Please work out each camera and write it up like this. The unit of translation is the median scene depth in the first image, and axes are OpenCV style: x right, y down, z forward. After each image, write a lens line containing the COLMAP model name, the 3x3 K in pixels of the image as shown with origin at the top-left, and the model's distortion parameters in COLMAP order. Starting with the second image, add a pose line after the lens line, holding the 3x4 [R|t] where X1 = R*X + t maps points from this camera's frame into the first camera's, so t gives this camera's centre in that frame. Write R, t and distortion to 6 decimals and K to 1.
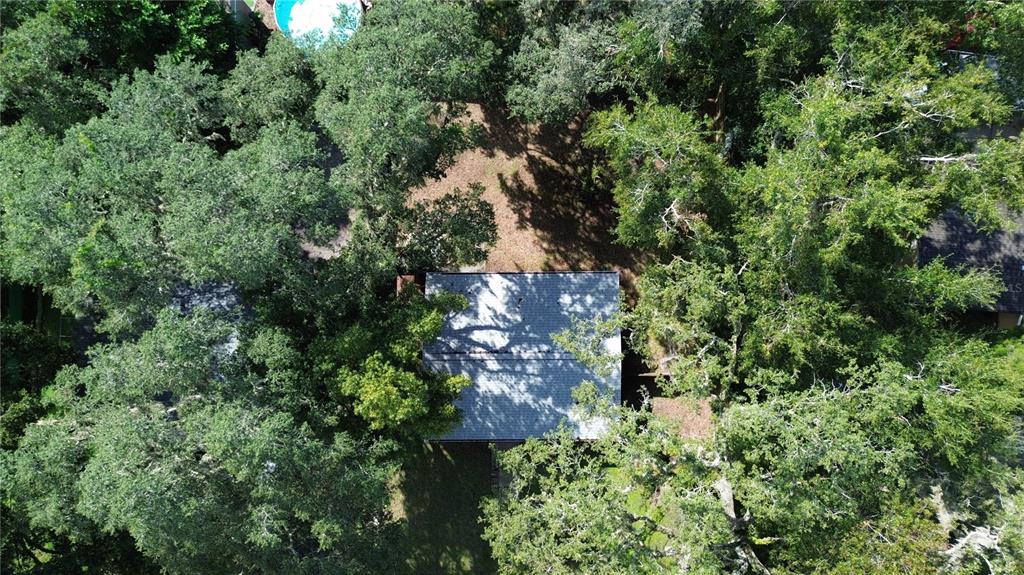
lens RADIAL K [[722.7, 0, 512.0], [0, 722.7, 287.5], [0, 0, 1]] dist [0.075846, -0.080083]
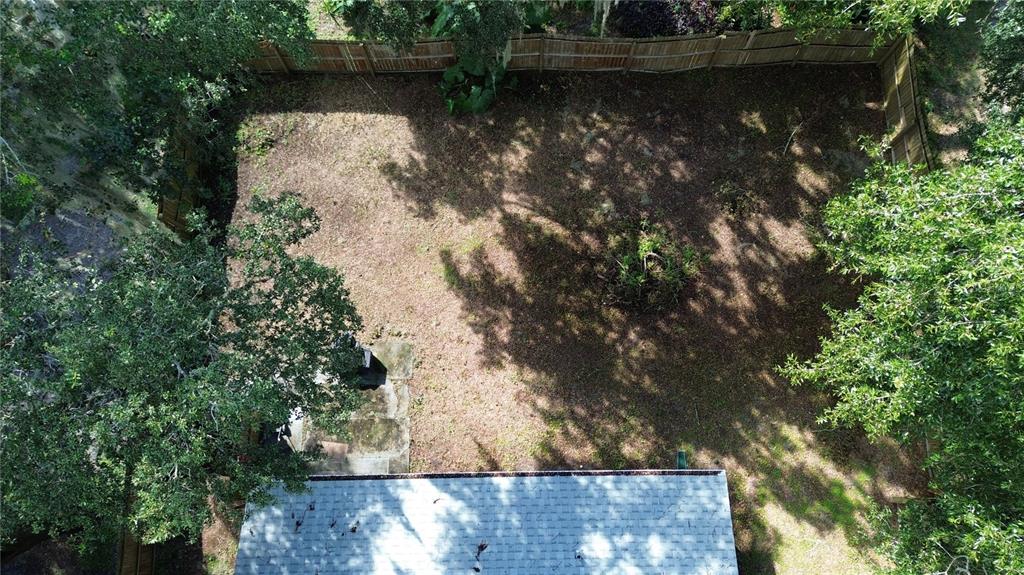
lens RADIAL K [[722.7, 0, 512.0], [0, 722.7, 287.5], [0, 0, 1]] dist [0.075846, -0.080083]
pose [[0.999974, -0.007064, 0.001558, 0.026537], [0.007230, 0.982850, -0.184263, -0.045603], [-0.000230, 0.184270, 0.982876, 0.538947]]
